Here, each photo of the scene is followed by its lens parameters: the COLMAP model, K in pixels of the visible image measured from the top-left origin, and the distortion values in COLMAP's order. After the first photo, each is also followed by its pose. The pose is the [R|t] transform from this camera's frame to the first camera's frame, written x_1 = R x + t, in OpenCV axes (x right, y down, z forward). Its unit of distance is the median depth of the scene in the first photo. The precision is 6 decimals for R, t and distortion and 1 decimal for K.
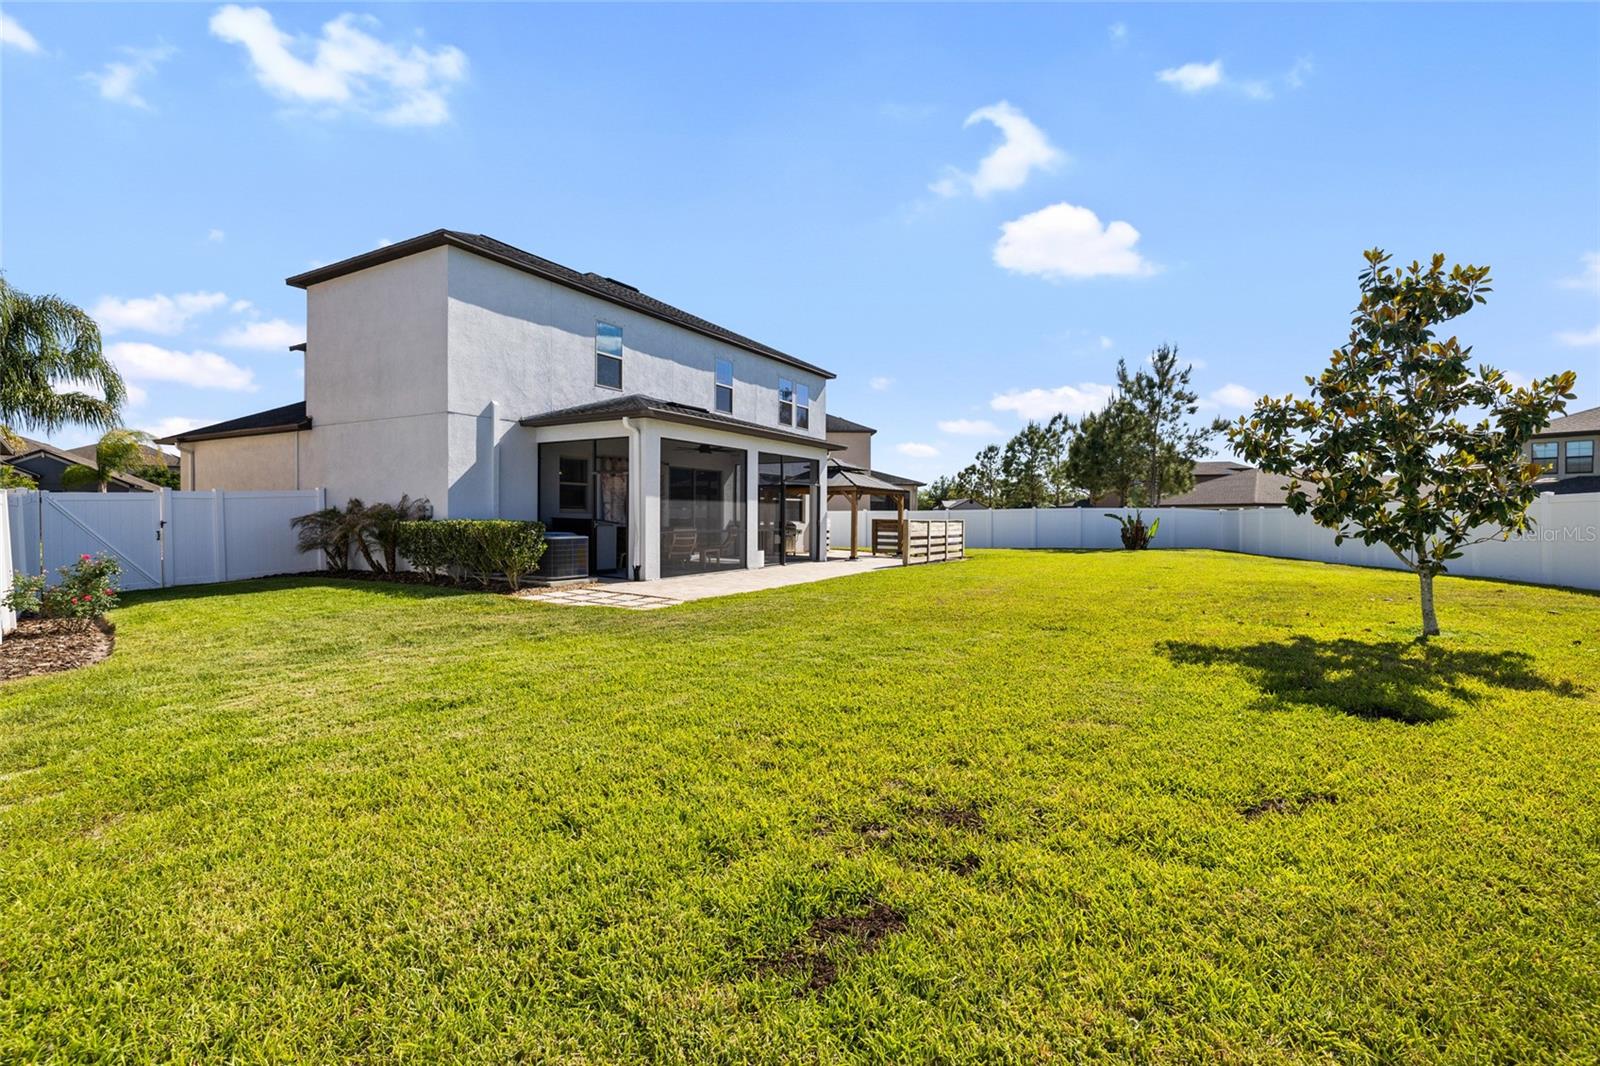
lens RADIAL K [[734.9, 0, 797.3], [0, 734.9, 529.1], [0, 0, 1]] dist [0.001275, -0.000967]
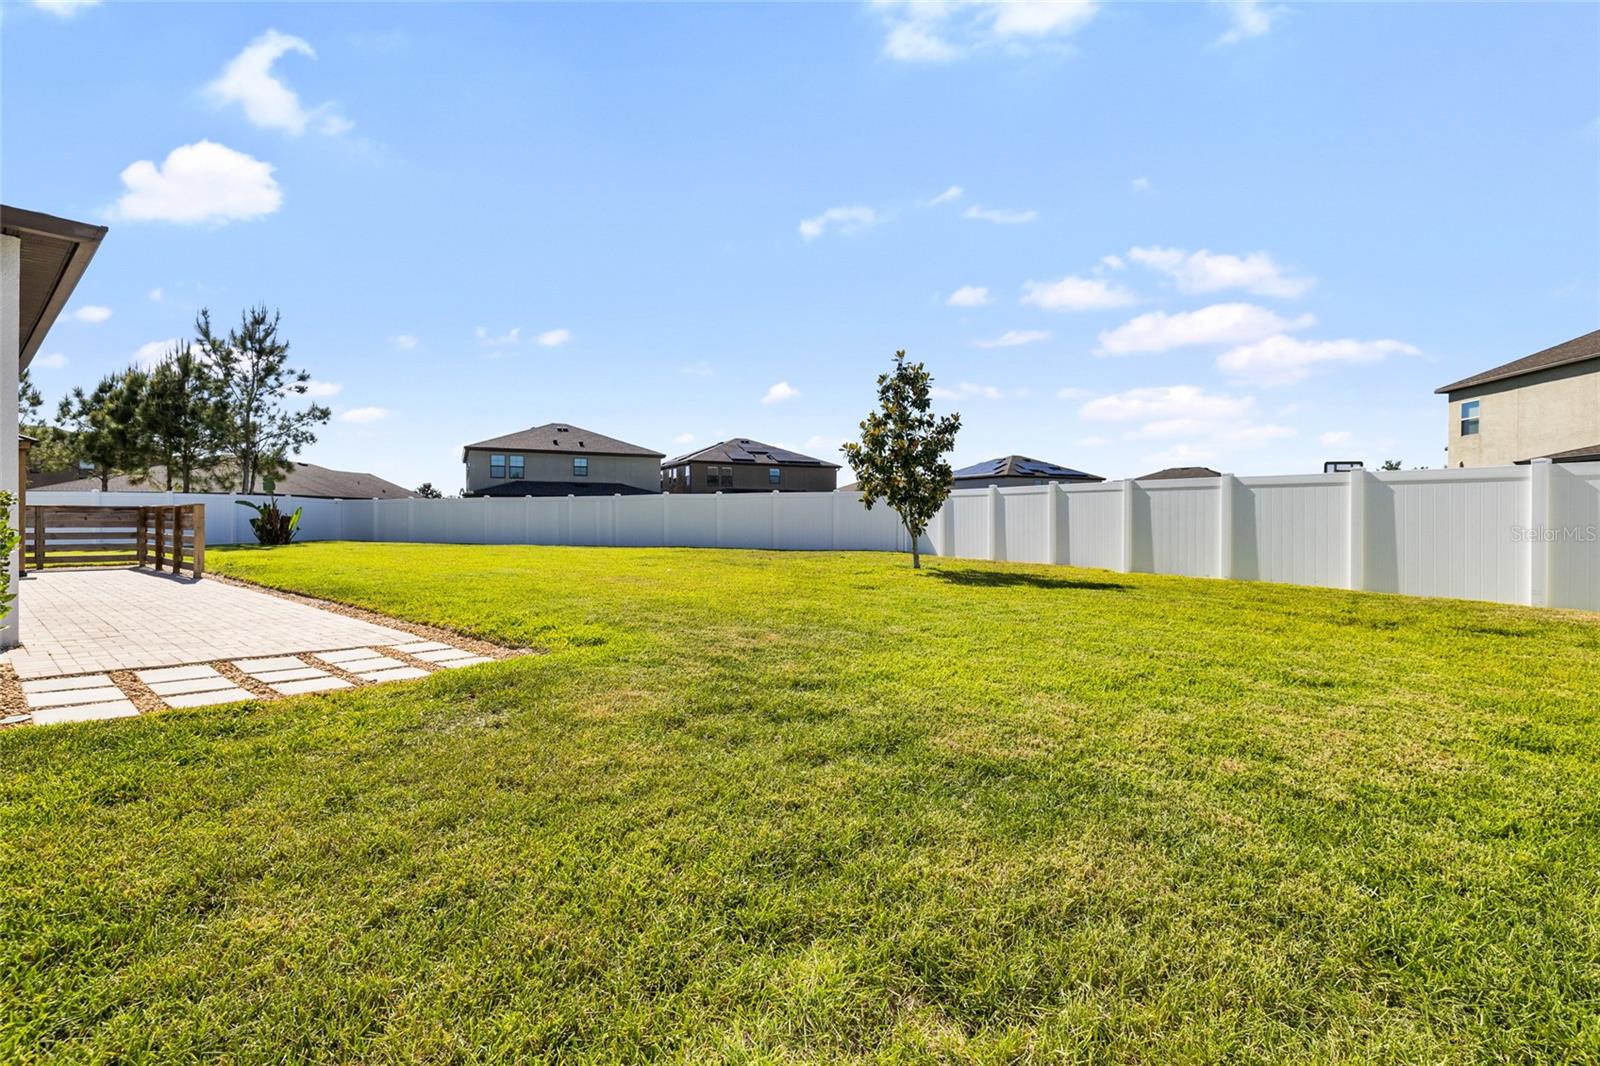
lens RADIAL K [[734.9, 0, 797.6], [0, 734.9, 520.6], [0, 0, 1]] dist [0.001275, -0.000967]
pose [[0.183566, -0.007068, 0.982982, -0.424794], [0.011103, 0.999925, 0.005117, 0.004708], [-0.982945, 0.009974, 0.183631, 0.404156]]
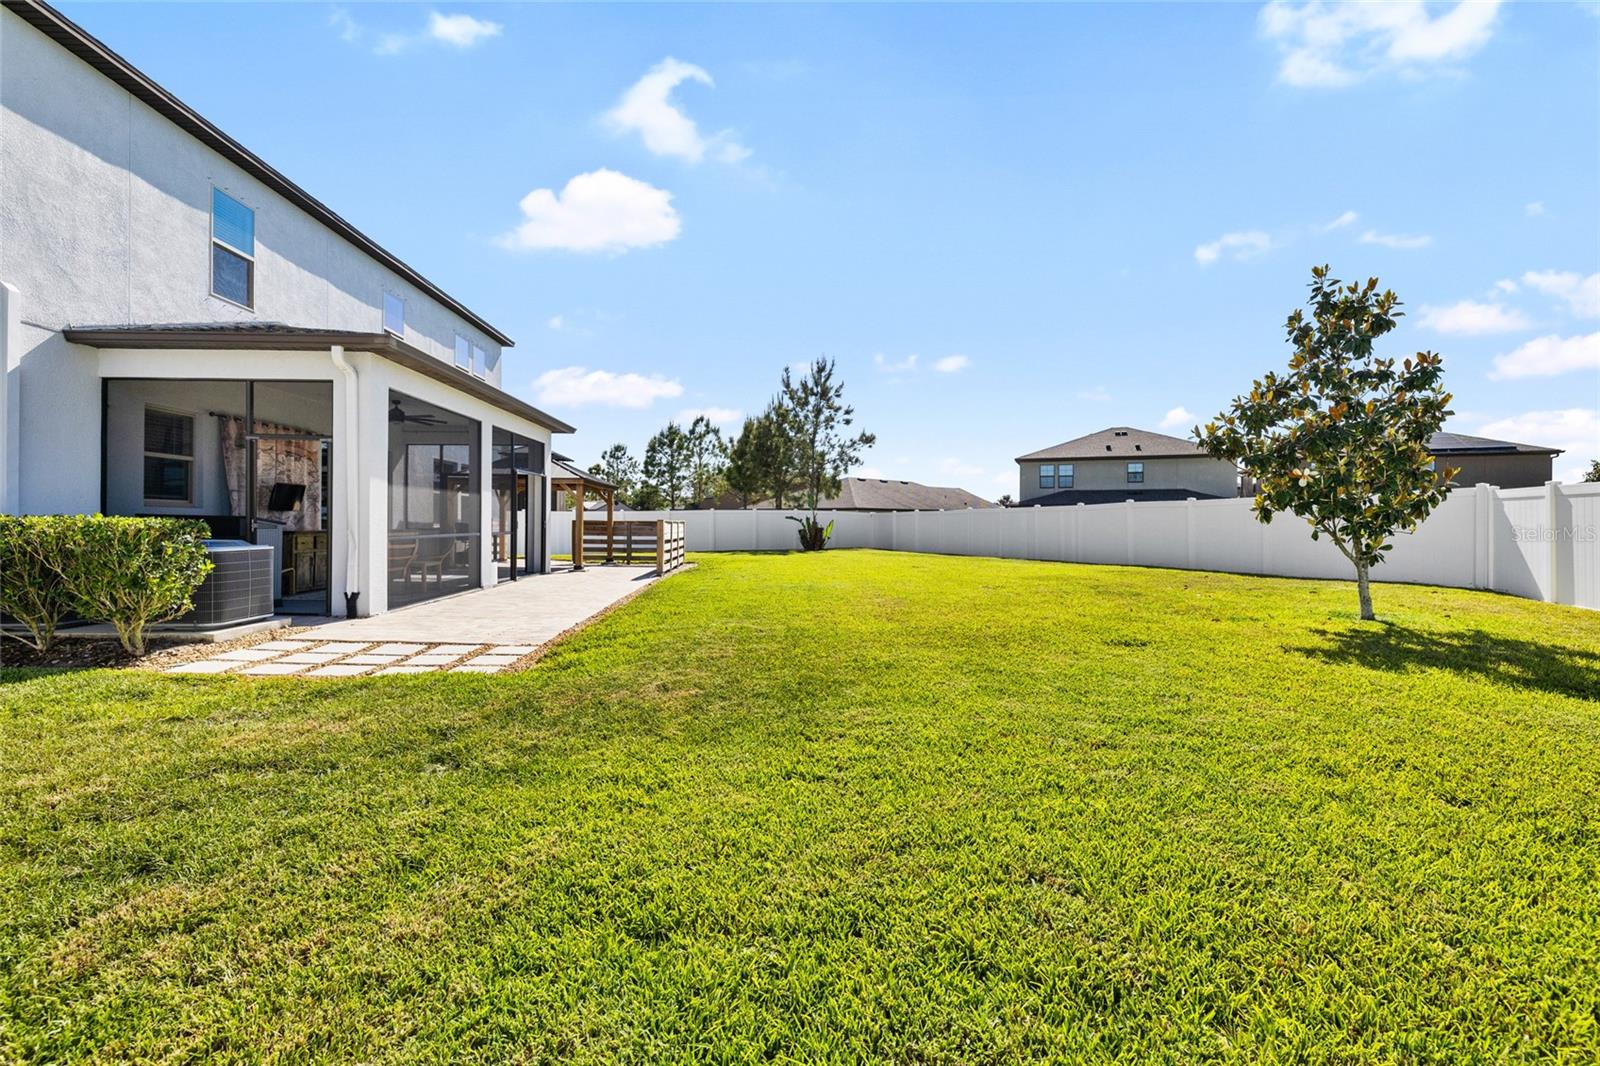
lens RADIAL K [[734.9, 0, 806.1], [0, 734.9, 528.0], [0, 0, 1]] dist [0.001275, -0.000967]
pose [[0.834401, -0.003843, 0.551145, -0.193089], [0.007790, 0.999958, -0.004822, 0.001458], [-0.551103, 0.008317, 0.834396, 0.227280]]
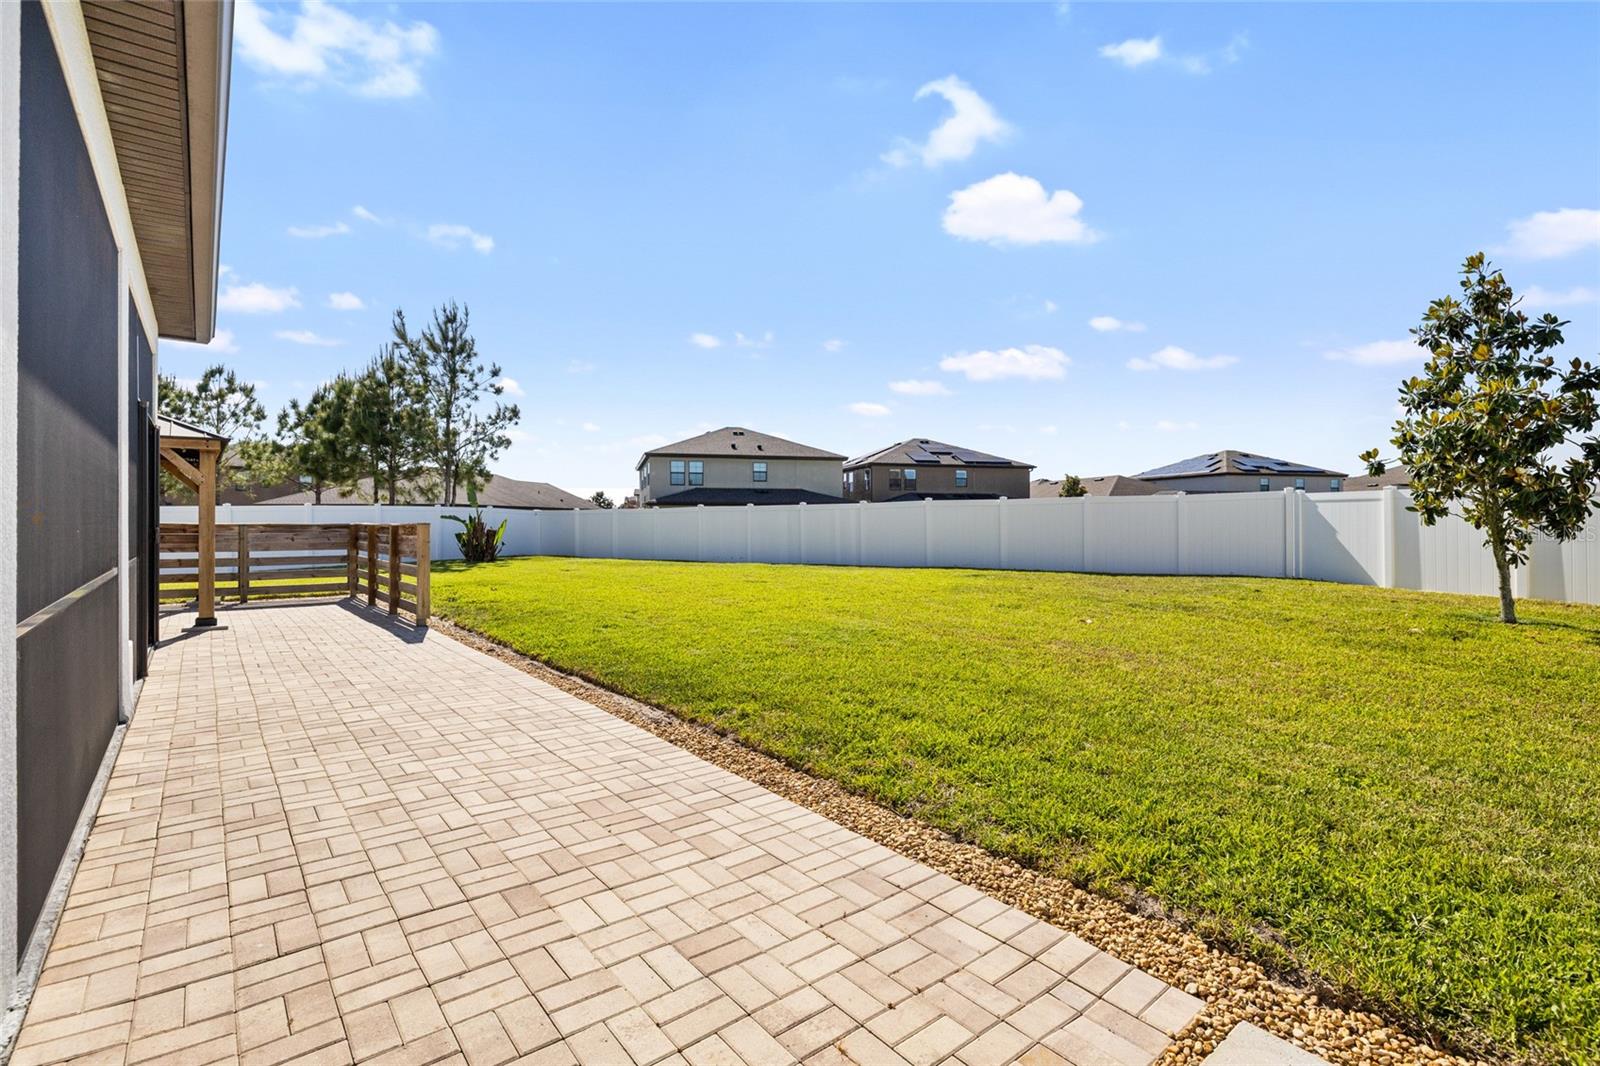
lens RADIAL K [[734.9, 0, 799.9], [0, 734.9, 531.6], [0, 0, 1]] dist [0.001275, -0.000967]
pose [[0.354401, -0.016794, 0.934943, -0.223228], [0.017851, 0.999778, 0.011192, -0.009244], [-0.934923, 0.012723, 0.354623, 0.669947]]
